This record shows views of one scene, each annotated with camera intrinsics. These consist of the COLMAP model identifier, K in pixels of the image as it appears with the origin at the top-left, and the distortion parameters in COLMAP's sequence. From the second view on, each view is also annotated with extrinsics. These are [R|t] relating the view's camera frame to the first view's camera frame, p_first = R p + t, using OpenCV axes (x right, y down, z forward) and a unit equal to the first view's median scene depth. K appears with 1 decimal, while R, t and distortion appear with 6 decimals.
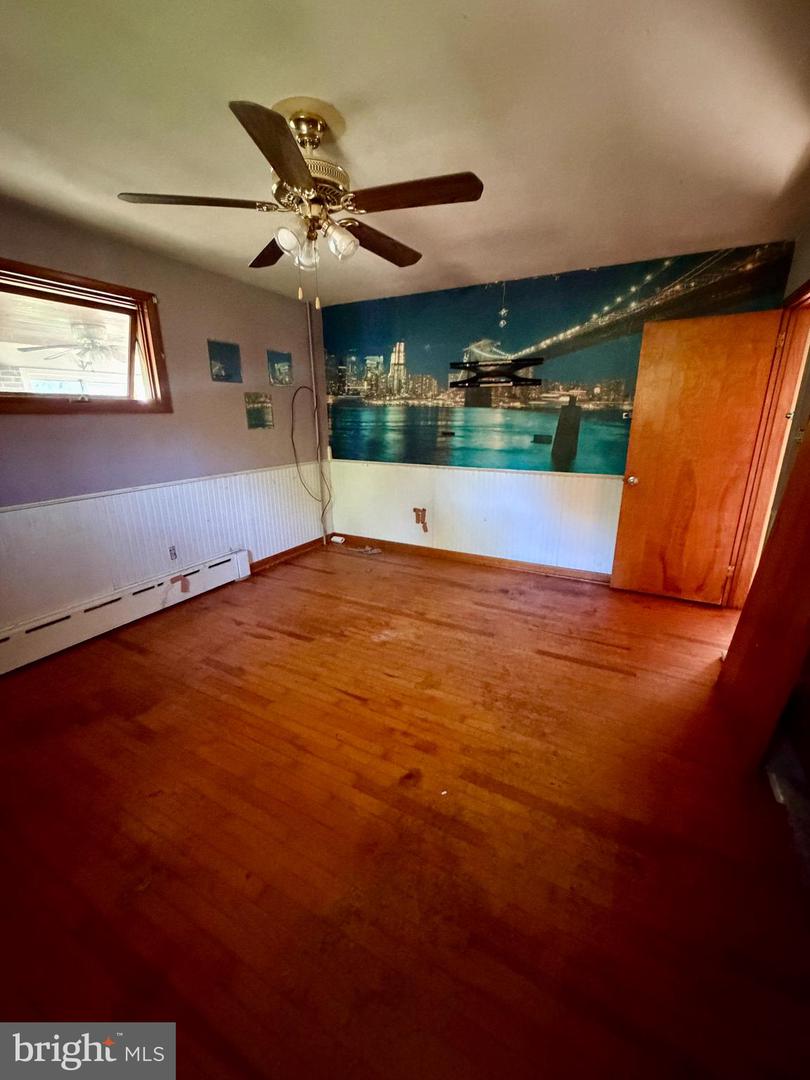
lens RADIAL K [[432.5, 0, 406.9], [0, 432.5, 534.7], [0, 0, 1]] dist [-0.001898, 0.000757]
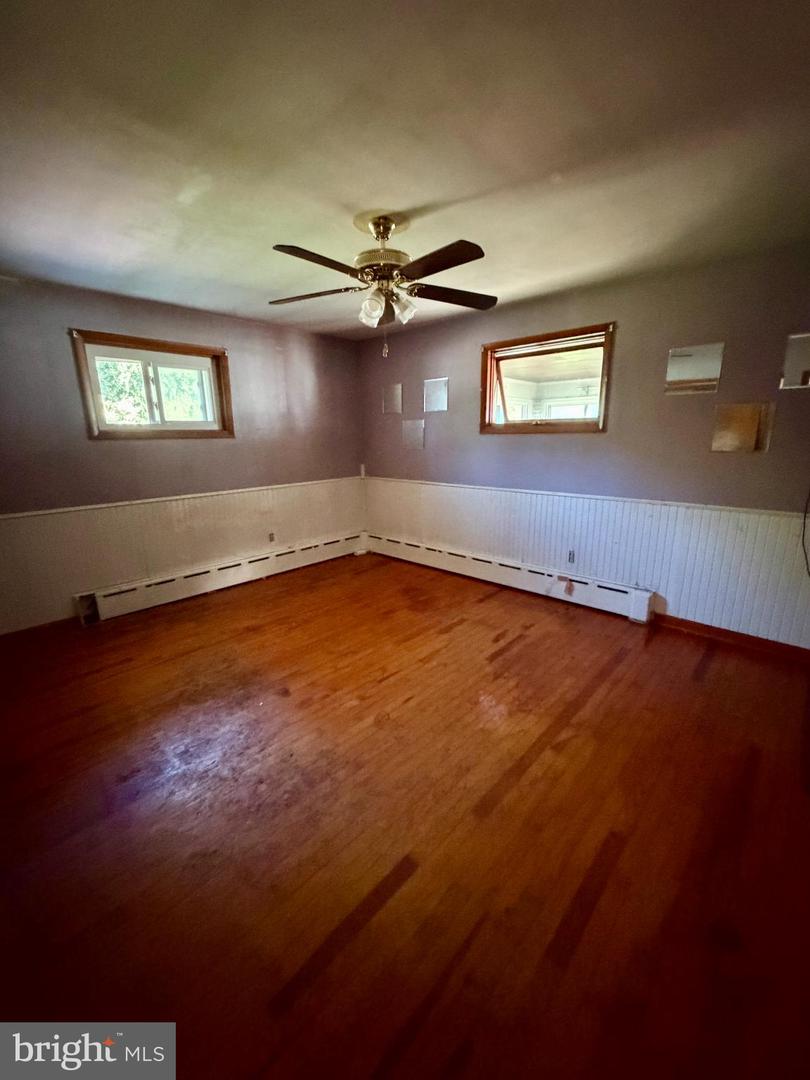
lens RADIAL K [[432.5, 0, 406.9], [0, 432.5, 534.7], [0, 0, 1]] dist [-0.001898, 0.000757]
pose [[-0.258557, 0.226217, -0.939135, 0.677381], [-0.246687, 0.924496, 0.290608, -0.258252], [0.933967, 0.306811, -0.183230, 0.892106]]
